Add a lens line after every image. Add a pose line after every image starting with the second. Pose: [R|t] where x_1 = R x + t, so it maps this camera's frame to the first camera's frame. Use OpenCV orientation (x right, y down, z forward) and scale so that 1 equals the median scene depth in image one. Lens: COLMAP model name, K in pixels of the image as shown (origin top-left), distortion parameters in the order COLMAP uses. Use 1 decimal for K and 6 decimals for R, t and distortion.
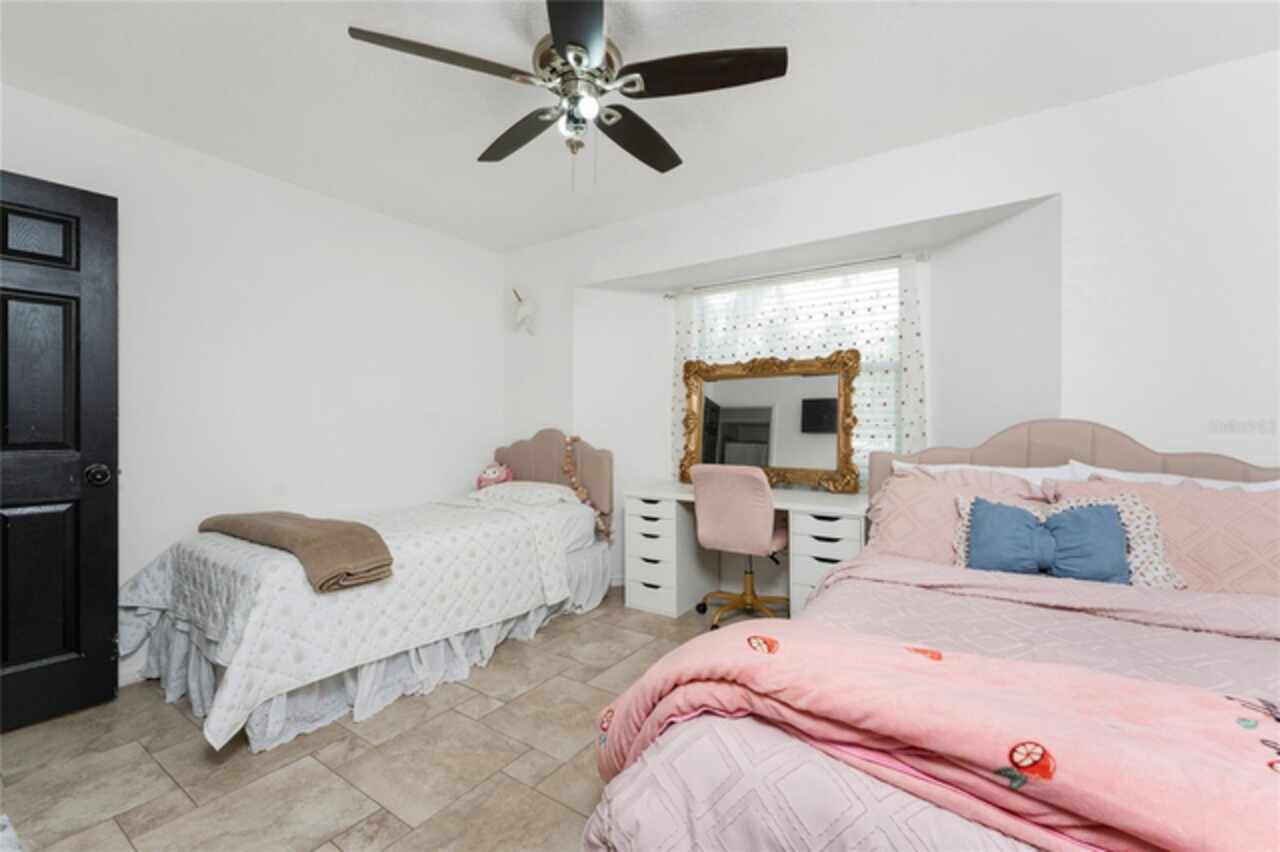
lens RADIAL K [[507.4, 0, 633.2], [0, 507.4, 422.6], [0, 0, 1]] dist [0.001167, 0.000273]
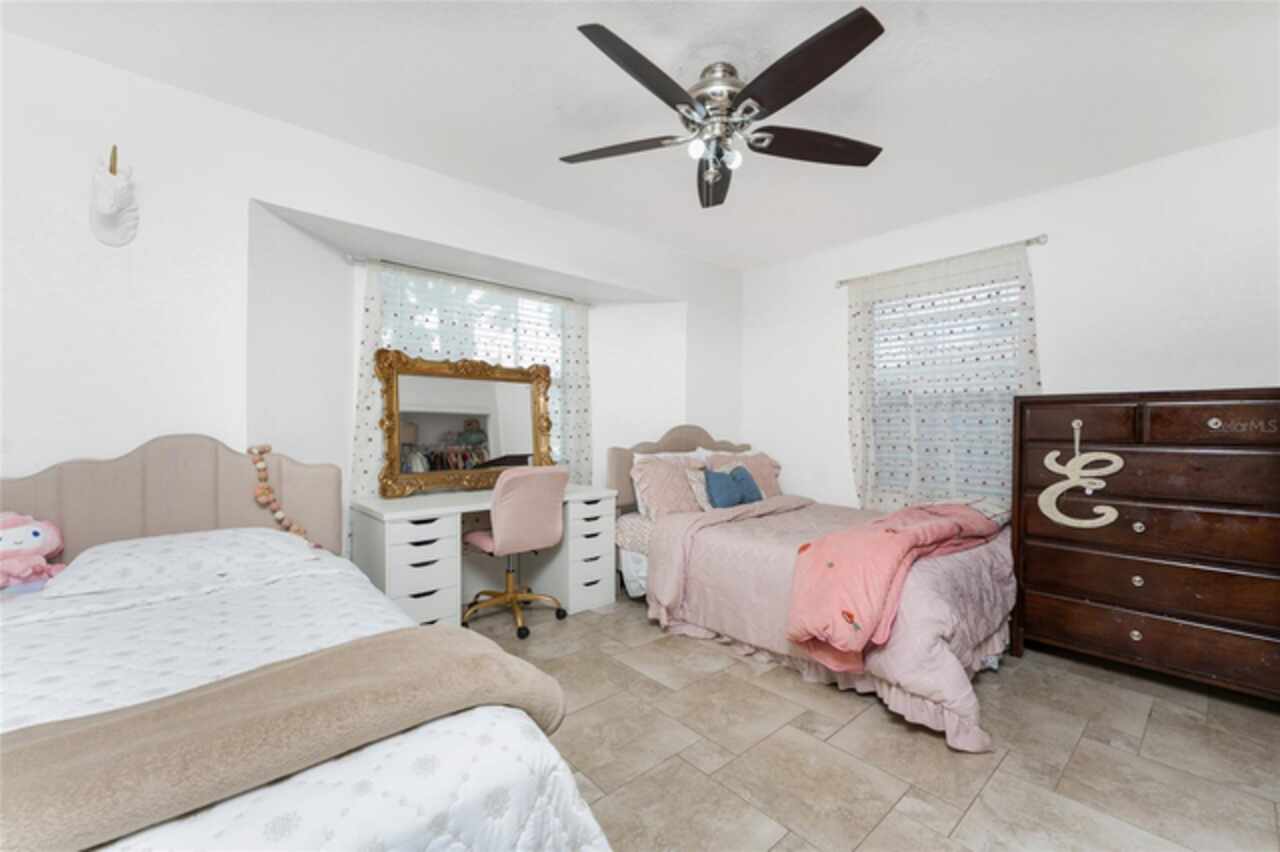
lens RADIAL K [[507.4, 0, 634.3], [0, 507.4, 429.3], [0, 0, 1]] dist [0.001167, 0.000273]
pose [[0.286387, 0.000637, 0.958114, -0.628654], [0.000175, 1.000000, -0.000717, 0.008516], [-0.958114, 0.000373, 0.286387, 0.433135]]
